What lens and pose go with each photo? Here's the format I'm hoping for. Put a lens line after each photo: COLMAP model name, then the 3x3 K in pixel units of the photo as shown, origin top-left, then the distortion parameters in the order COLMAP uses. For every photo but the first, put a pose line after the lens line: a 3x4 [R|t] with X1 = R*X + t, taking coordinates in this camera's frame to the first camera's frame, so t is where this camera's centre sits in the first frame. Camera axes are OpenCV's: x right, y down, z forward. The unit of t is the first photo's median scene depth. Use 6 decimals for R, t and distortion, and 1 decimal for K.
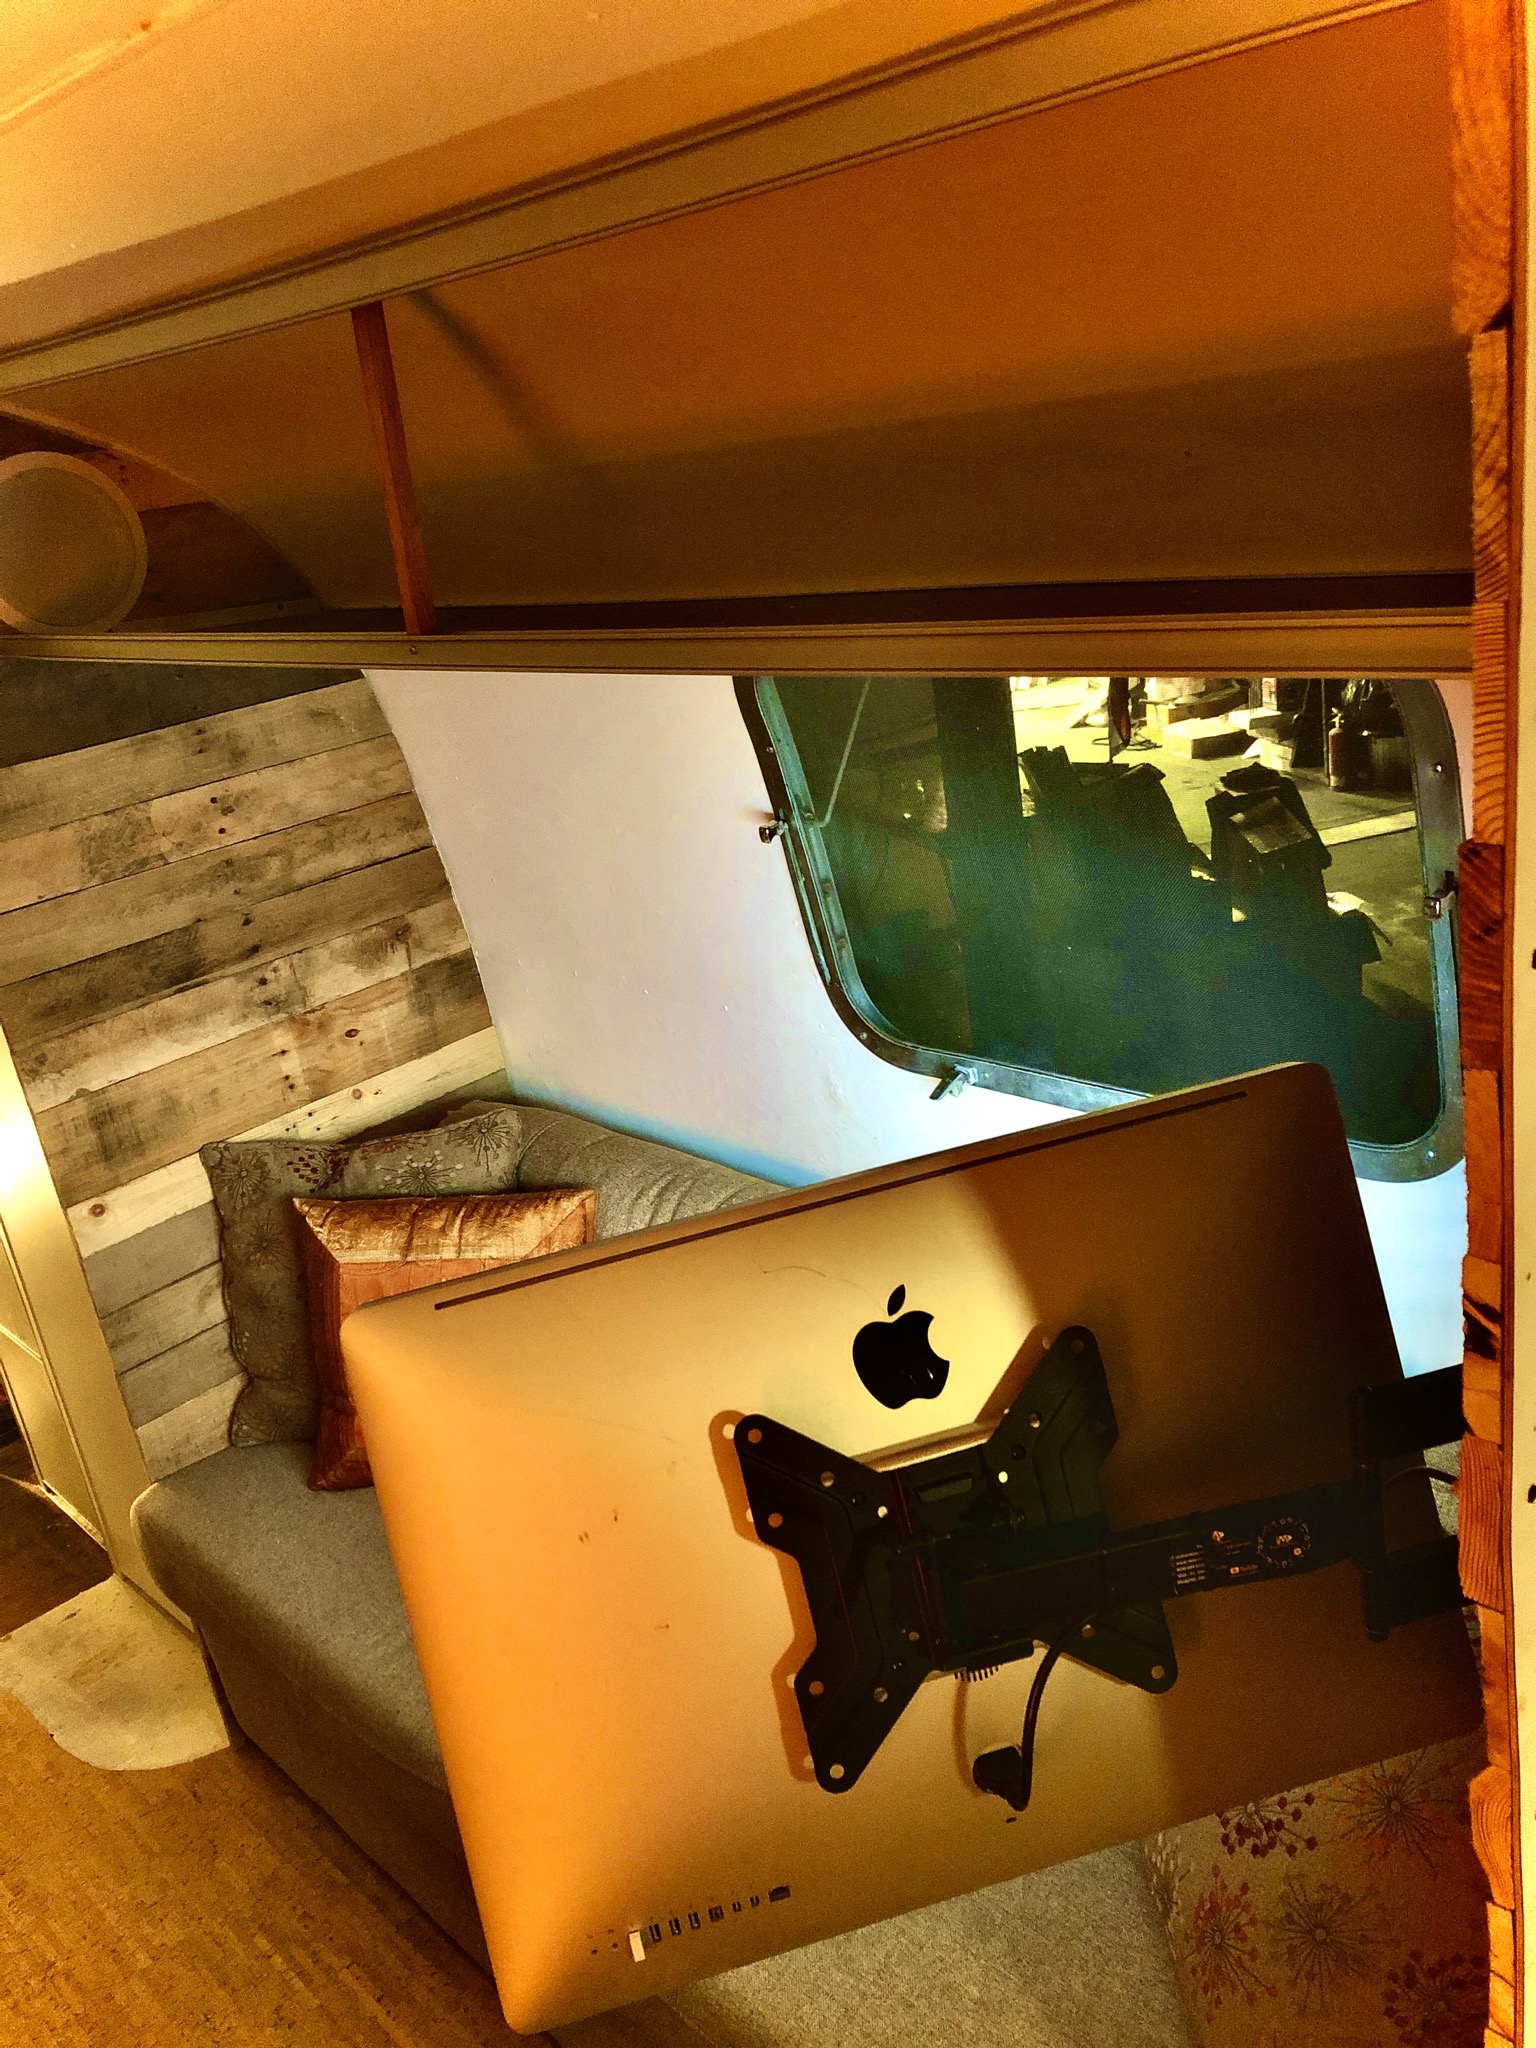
lens RADIAL K [[1655.1, 0, 768.0], [0, 1655.1, 1024.0], [0, 0, 1]] dist [0.006096, -0.008784]
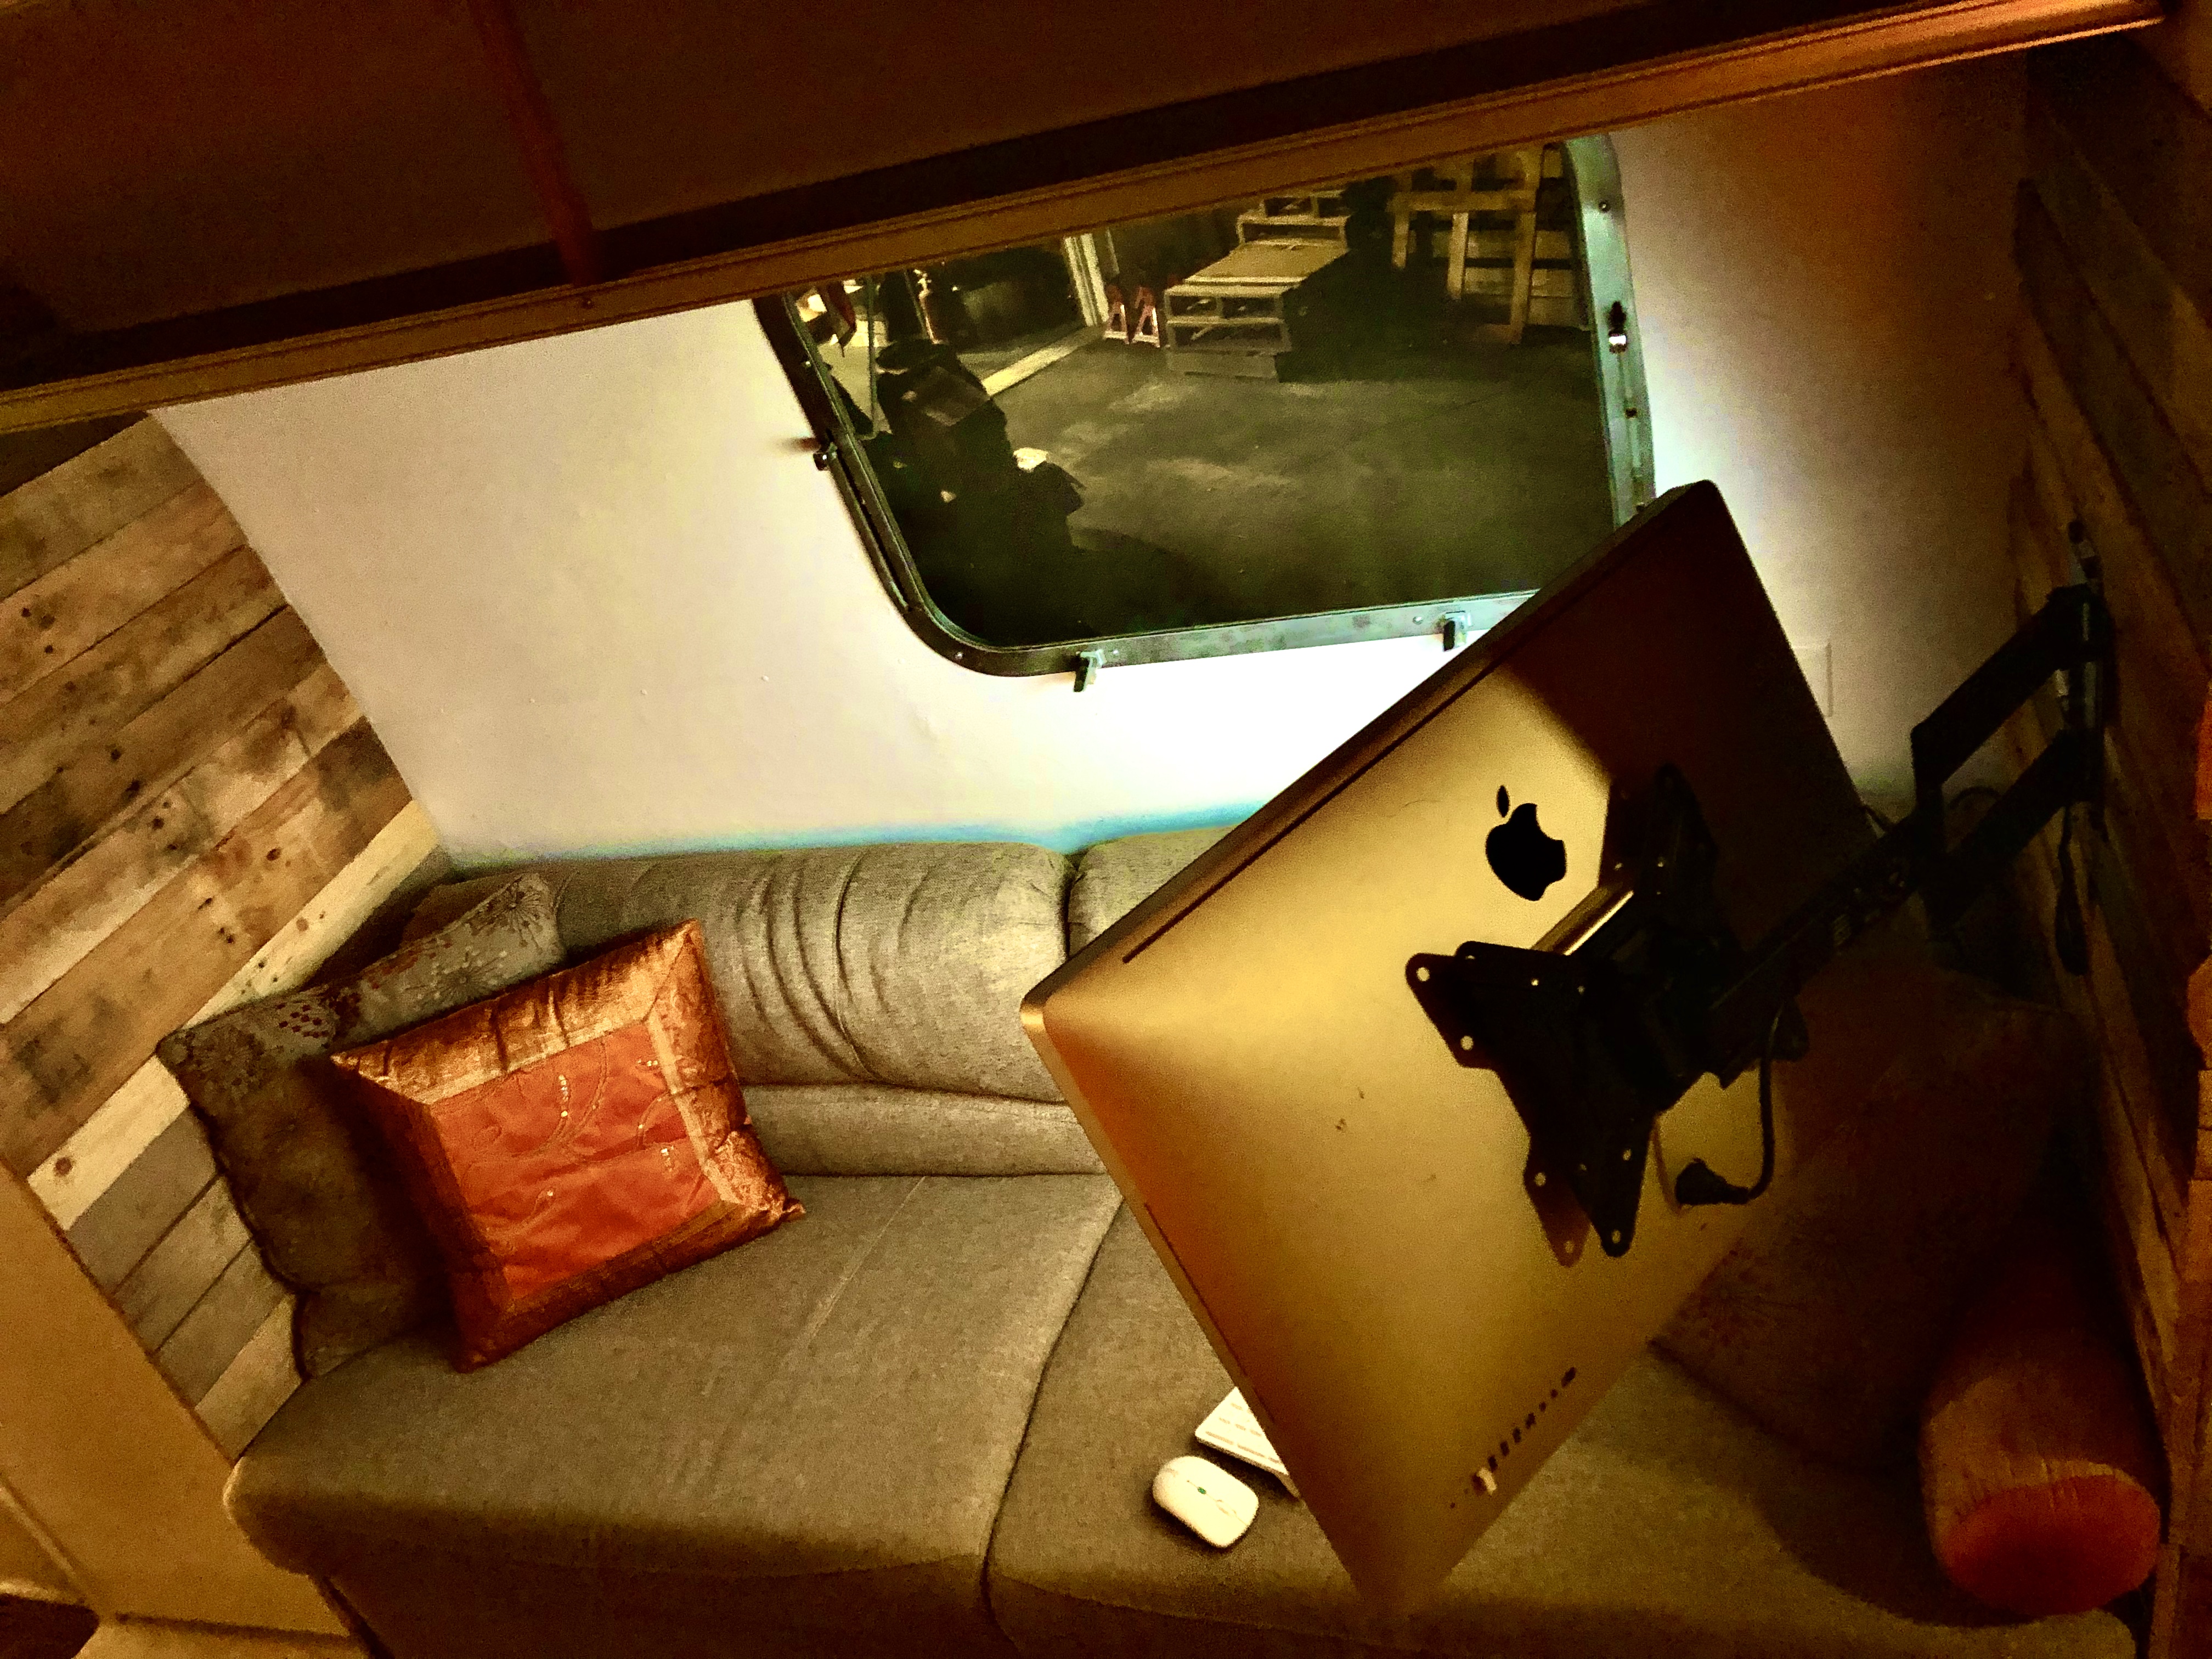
lens RADIAL K [[1787.7, 0, 1121.8], [0, 1787.7, 825.3], [0, 0, 1]] dist [0.006096, -0.008784]
pose [[0.868089, -0.316935, 0.382065, -0.235446], [0.282255, 0.948271, 0.145310, -0.019229], [-0.408355, -0.018303, 0.912640, 0.039633]]
